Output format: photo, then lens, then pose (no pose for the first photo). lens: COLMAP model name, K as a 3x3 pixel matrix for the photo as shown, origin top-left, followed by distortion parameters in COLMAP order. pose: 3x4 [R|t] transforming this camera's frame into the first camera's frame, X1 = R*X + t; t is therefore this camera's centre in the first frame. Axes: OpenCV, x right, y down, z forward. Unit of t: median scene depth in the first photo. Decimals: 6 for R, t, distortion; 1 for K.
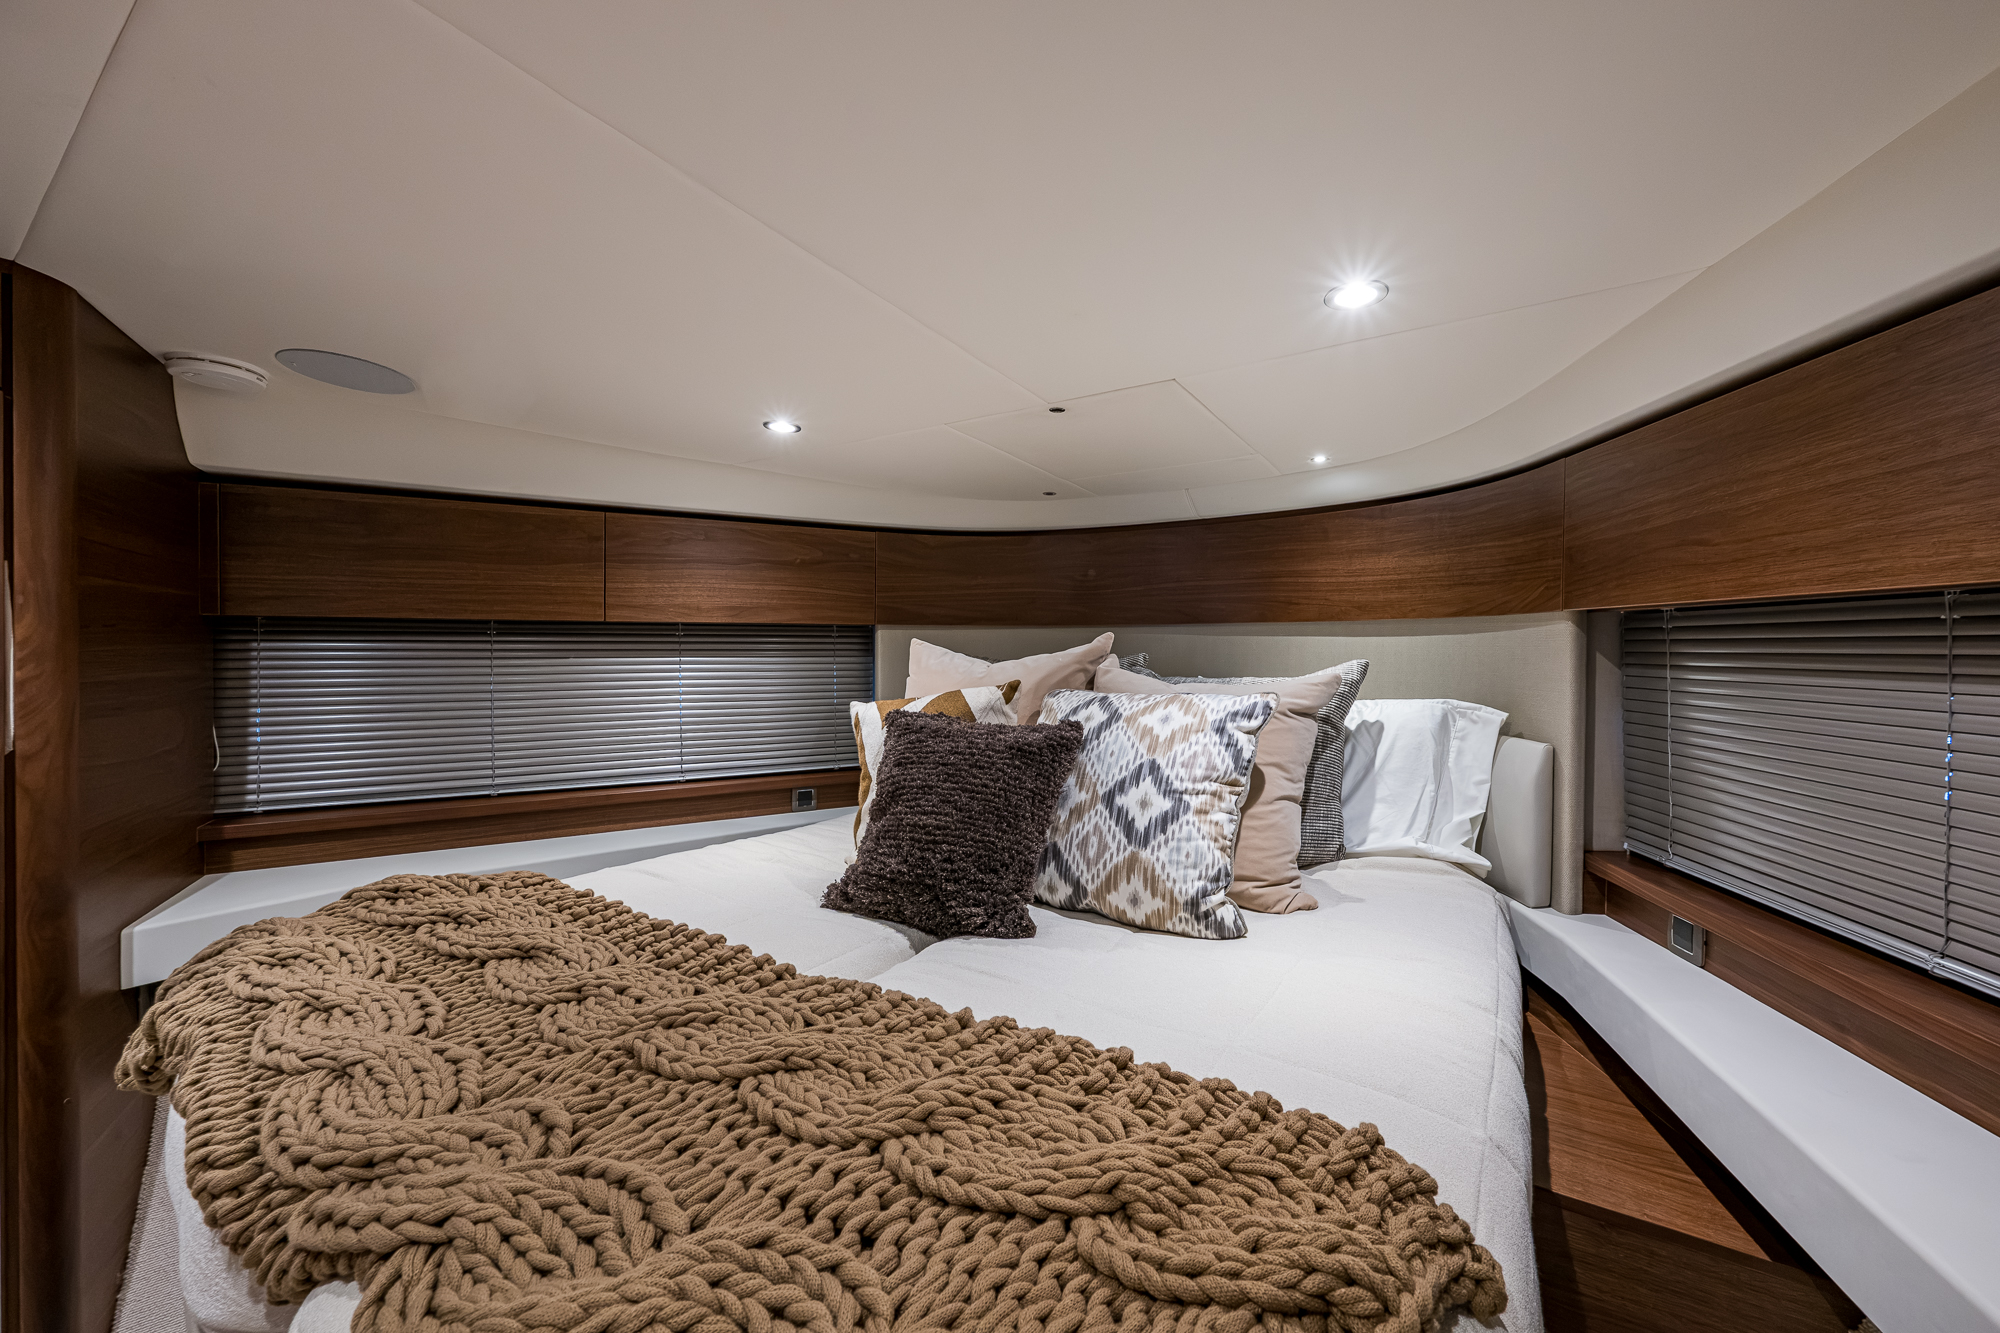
lens RADIAL K [[797.8, 0, 988.7], [0, 797.8, 657.0], [0, 0, 1]] dist [0.004711, 0.000184]
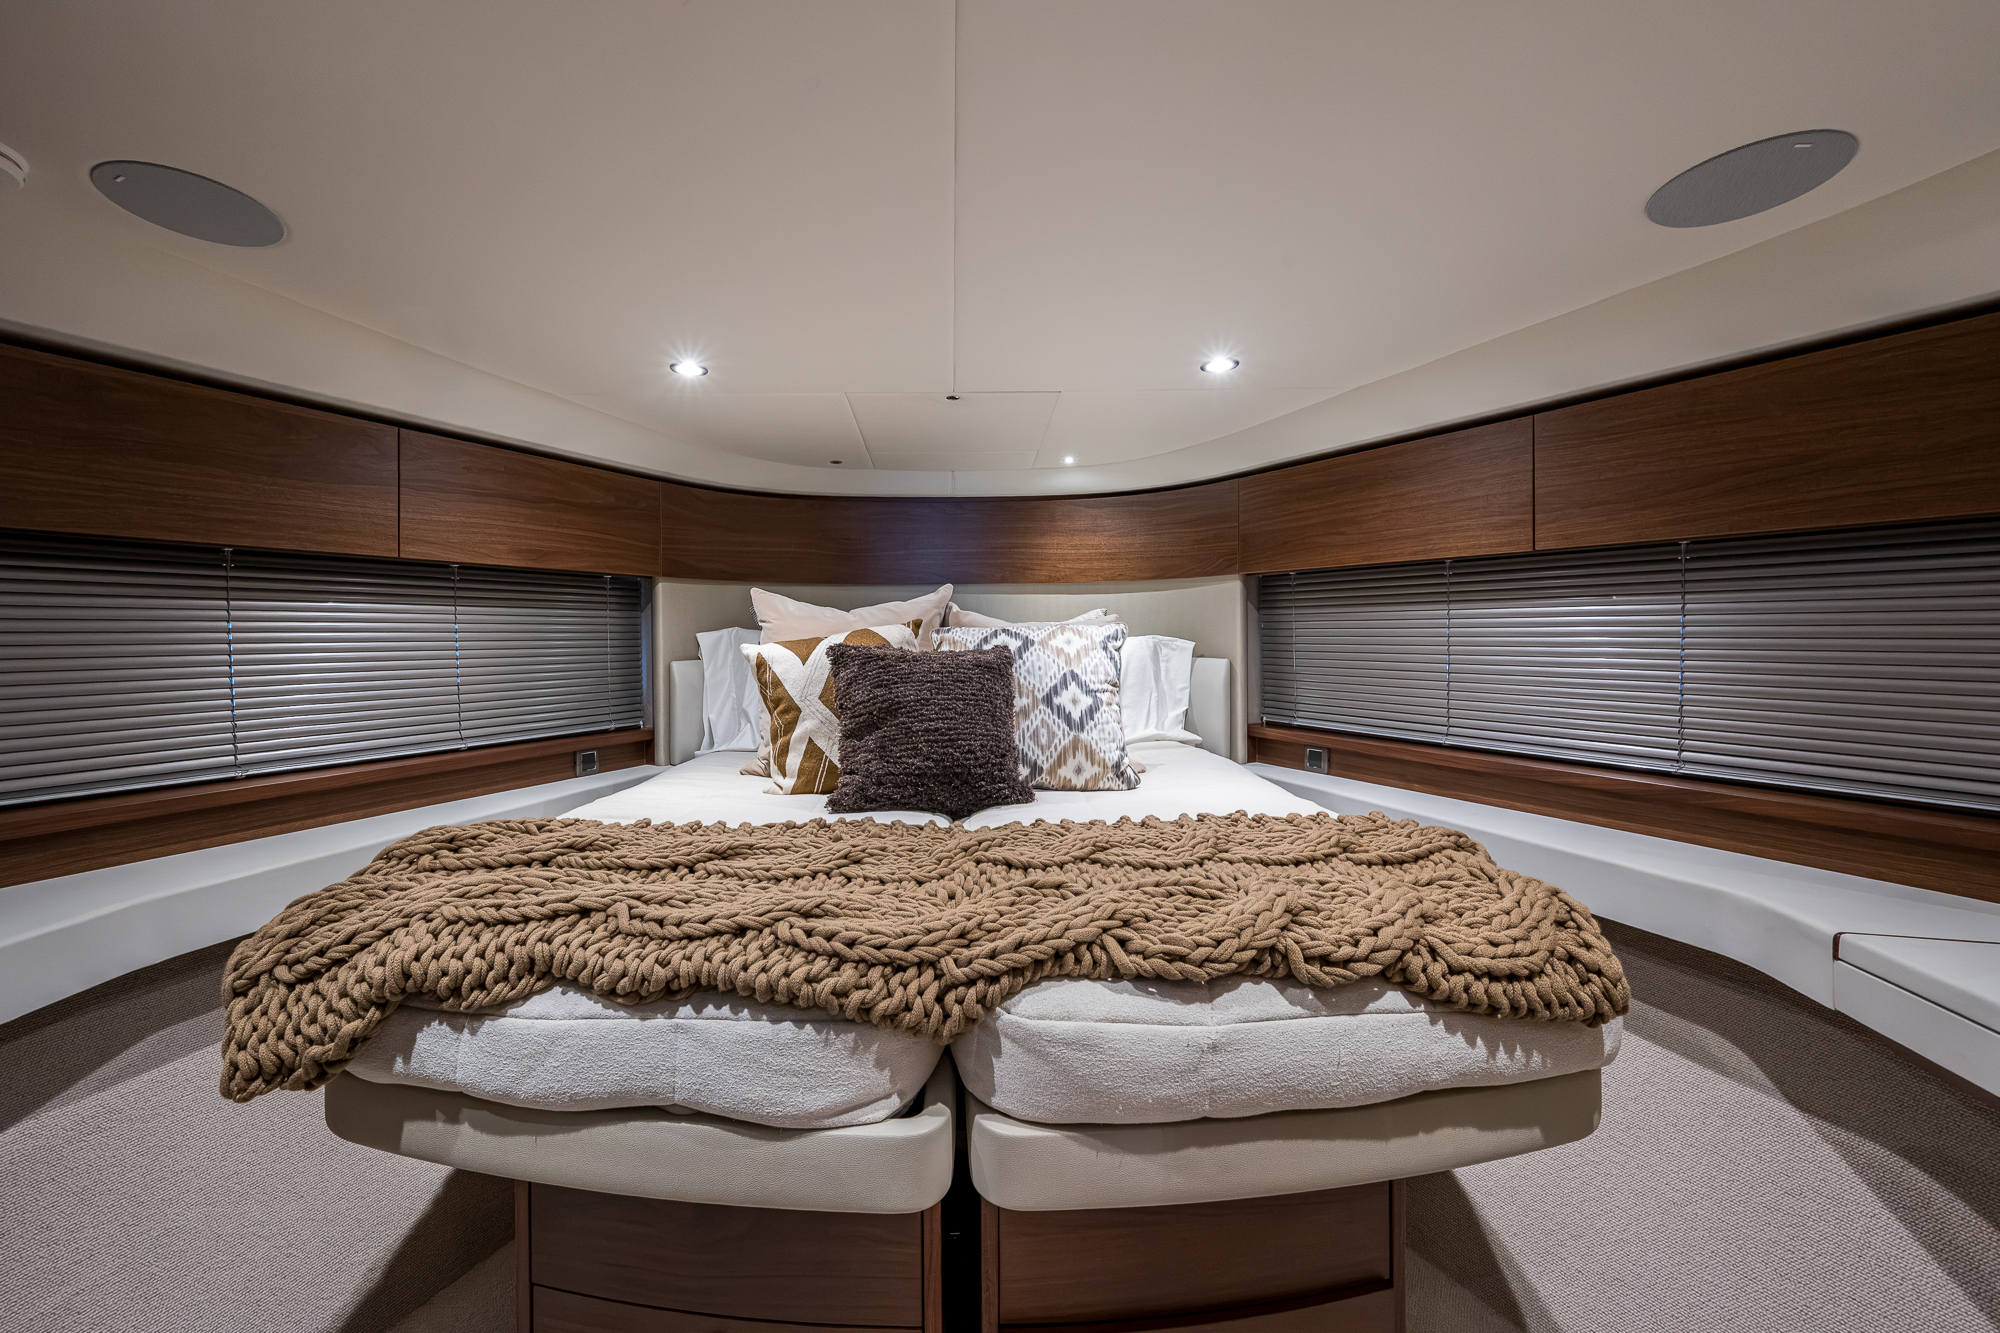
lens RADIAL K [[832.1, 0, 926.4], [0, 832.1, 642.9], [0, 0, 1]] dist [-0.020419, 0.013899]
pose [[0.834759, -0.008384, 0.550552, -0.774063], [0.011250, 0.999935, -0.001830, 0.081830], [-0.550501, 0.007721, 0.834799, -0.044705]]
